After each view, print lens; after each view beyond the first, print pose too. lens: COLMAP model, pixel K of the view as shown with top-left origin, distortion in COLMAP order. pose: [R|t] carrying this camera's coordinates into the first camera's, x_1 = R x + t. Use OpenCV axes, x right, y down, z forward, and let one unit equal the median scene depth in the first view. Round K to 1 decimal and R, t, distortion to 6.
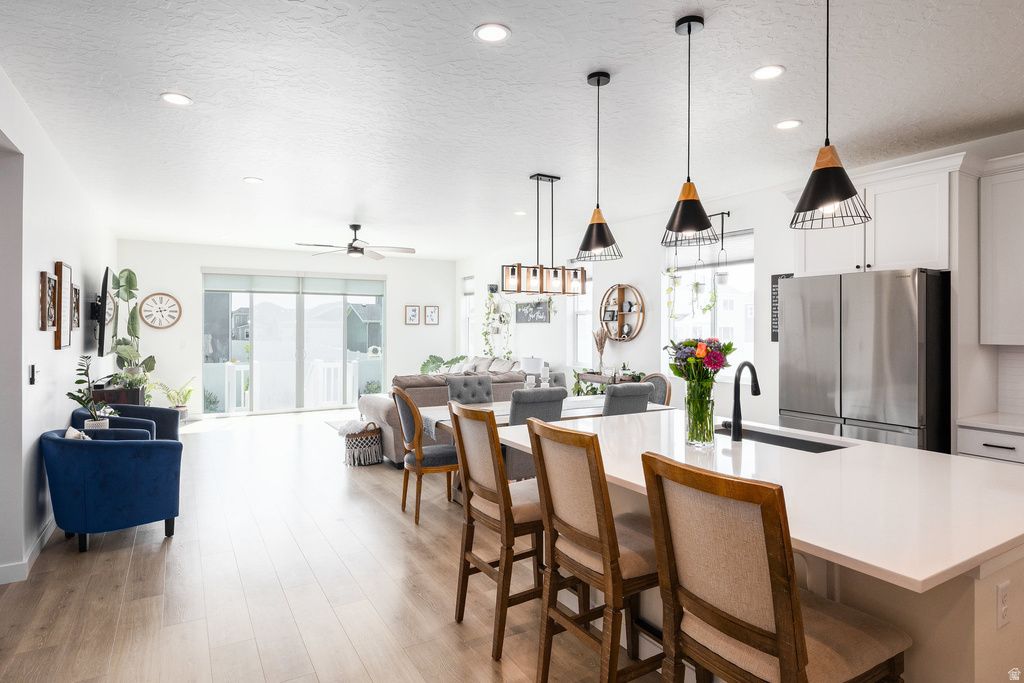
lens RADIAL K [[560.4, 0, 512.0], [0, 560.4, 325.0], [0, 0, 1]] dist [0.000223, 0.000038]
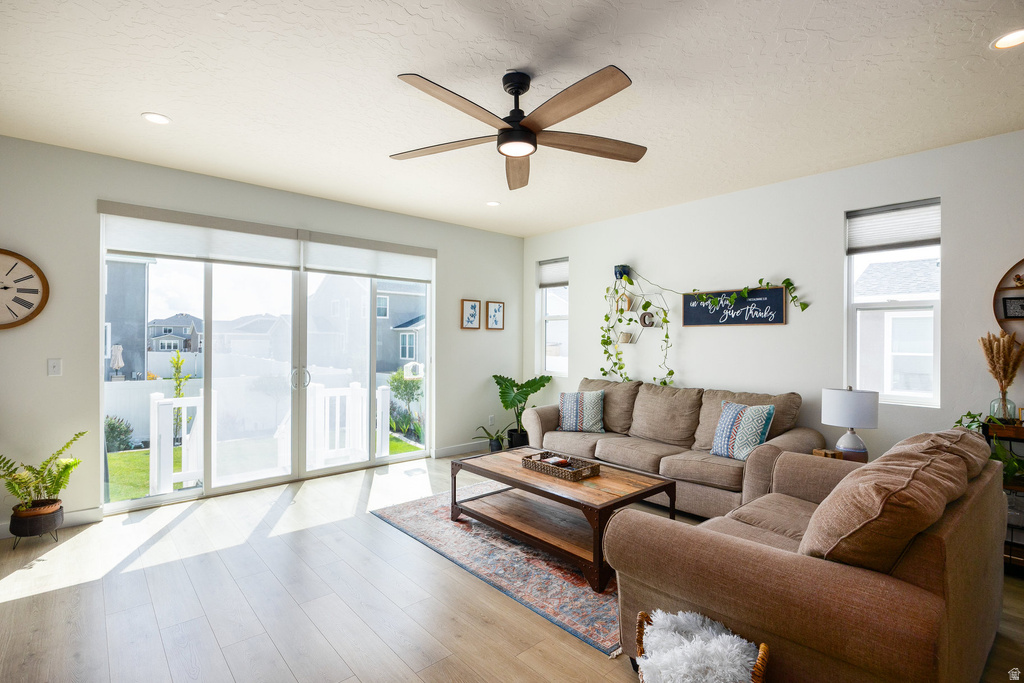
lens RADIAL K [[480.9, 0, 515.0], [0, 480.9, 340.3], [0, 0, 1]] dist [-0.012697, 0.000072]
pose [[0.978621, 0.004638, 0.205620, -0.293694], [-0.005653, 0.999975, 0.004347, 0.011895], [-0.205595, -0.005417, 0.978622, 0.537610]]
